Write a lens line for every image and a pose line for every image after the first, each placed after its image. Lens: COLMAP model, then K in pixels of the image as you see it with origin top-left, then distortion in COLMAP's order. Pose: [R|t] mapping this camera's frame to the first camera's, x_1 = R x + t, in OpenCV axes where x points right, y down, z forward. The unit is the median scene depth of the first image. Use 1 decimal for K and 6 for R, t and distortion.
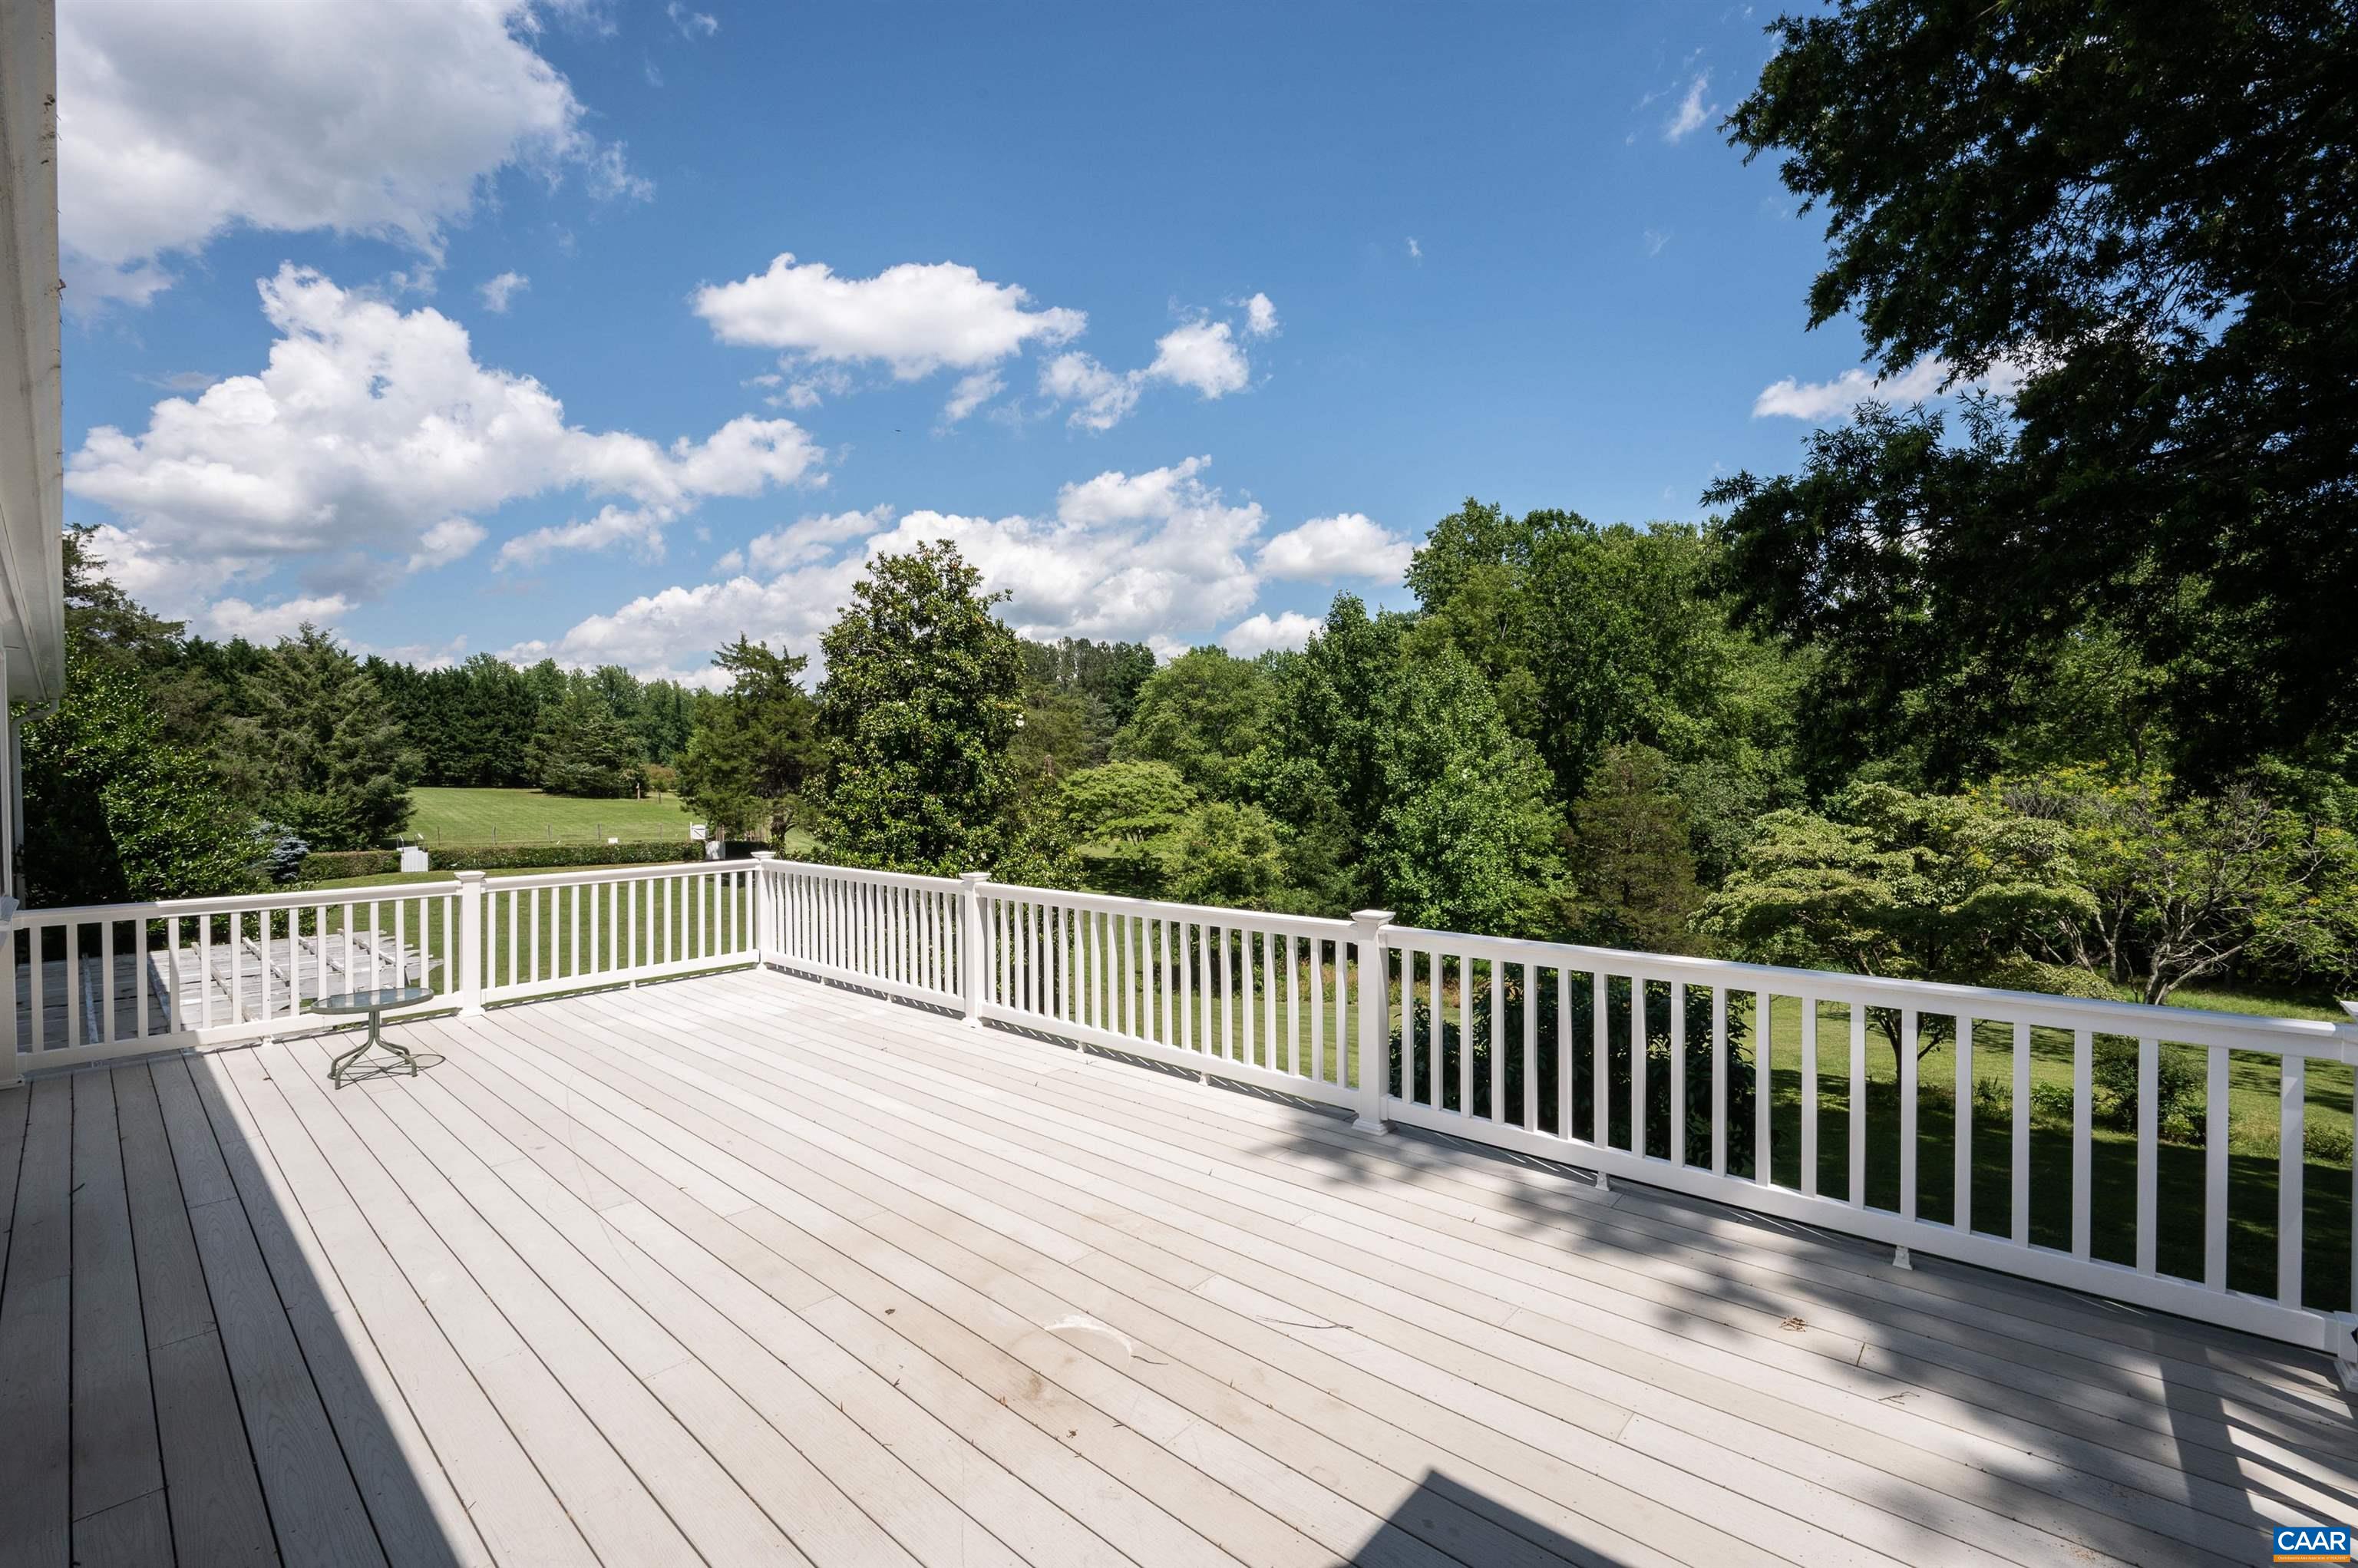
lens RADIAL K [[992.2, 0, 1174.9], [0, 992.2, 785.1], [0, 0, 1]] dist [-0.009666, -0.000942]
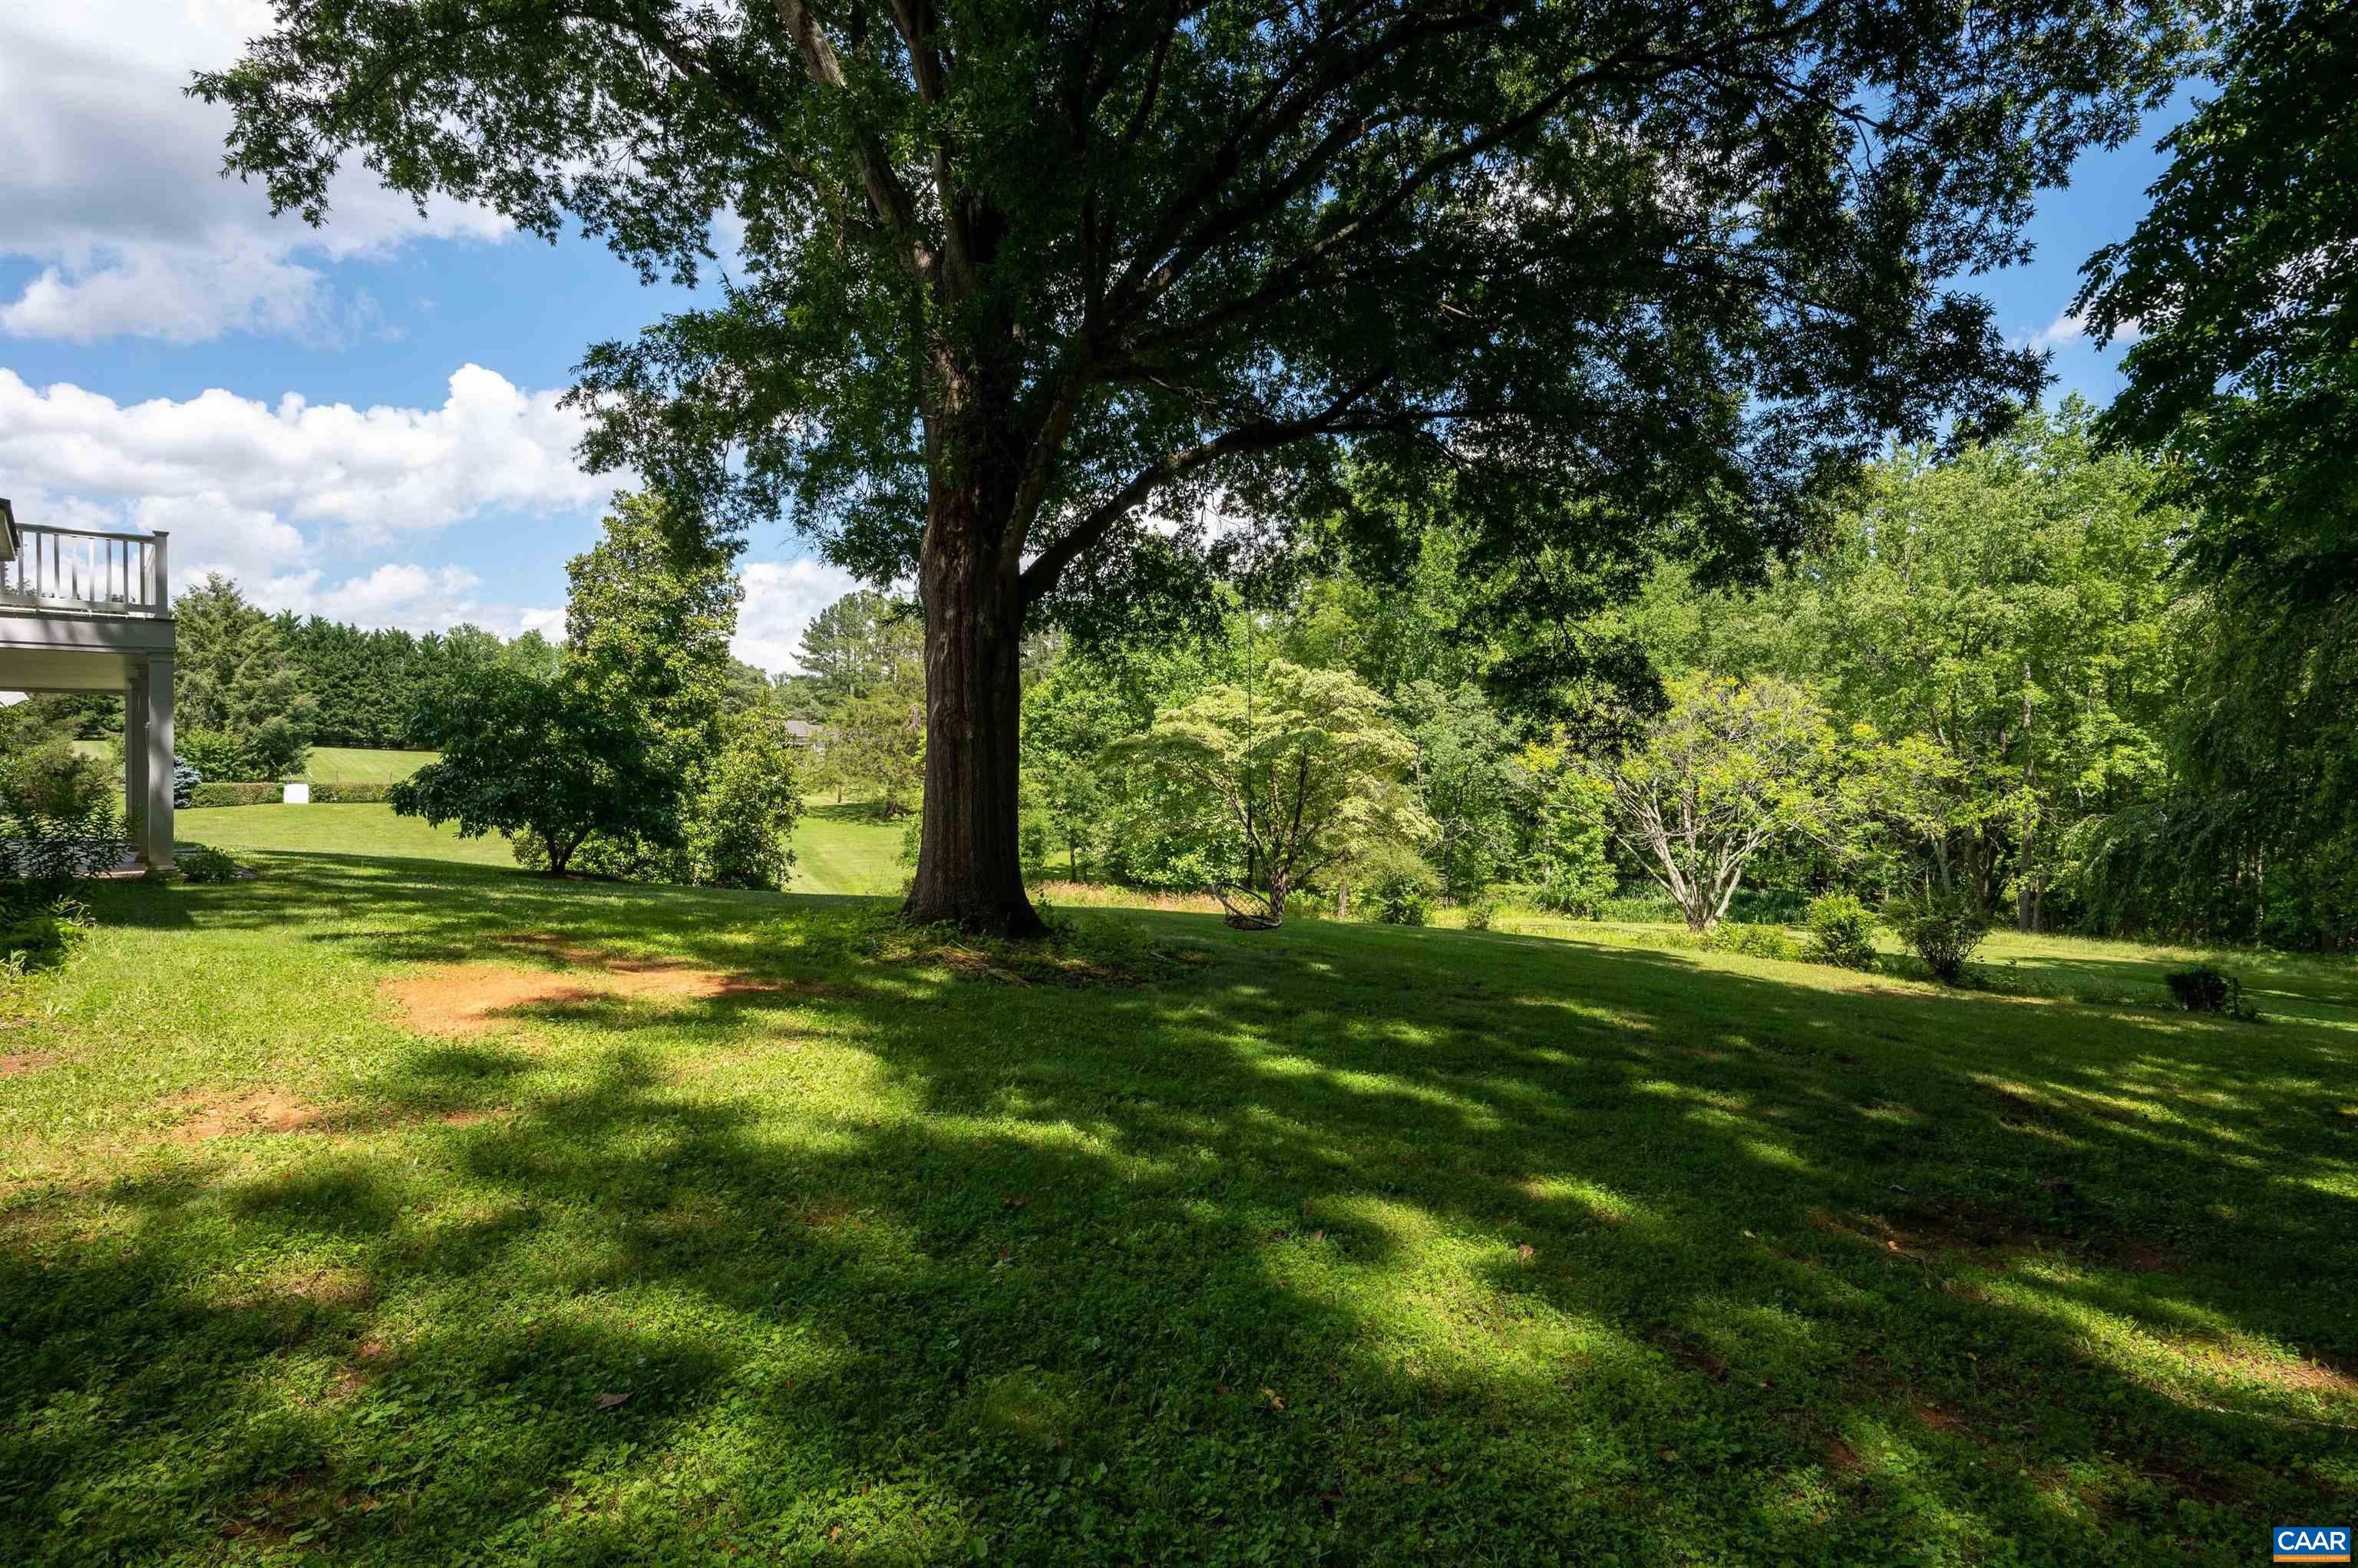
lens RADIAL K [[1220.0, 0, 1178.1], [0, 1220.0, 787.9], [0, 0, 1]] dist [-0.001977, -0.000416]
pose [[0.993558, 0.008382, -0.113013, 0.217247], [-0.008875, 0.999953, -0.003865, 0.045435], [0.112975, 0.004843, 0.993586, -0.133914]]
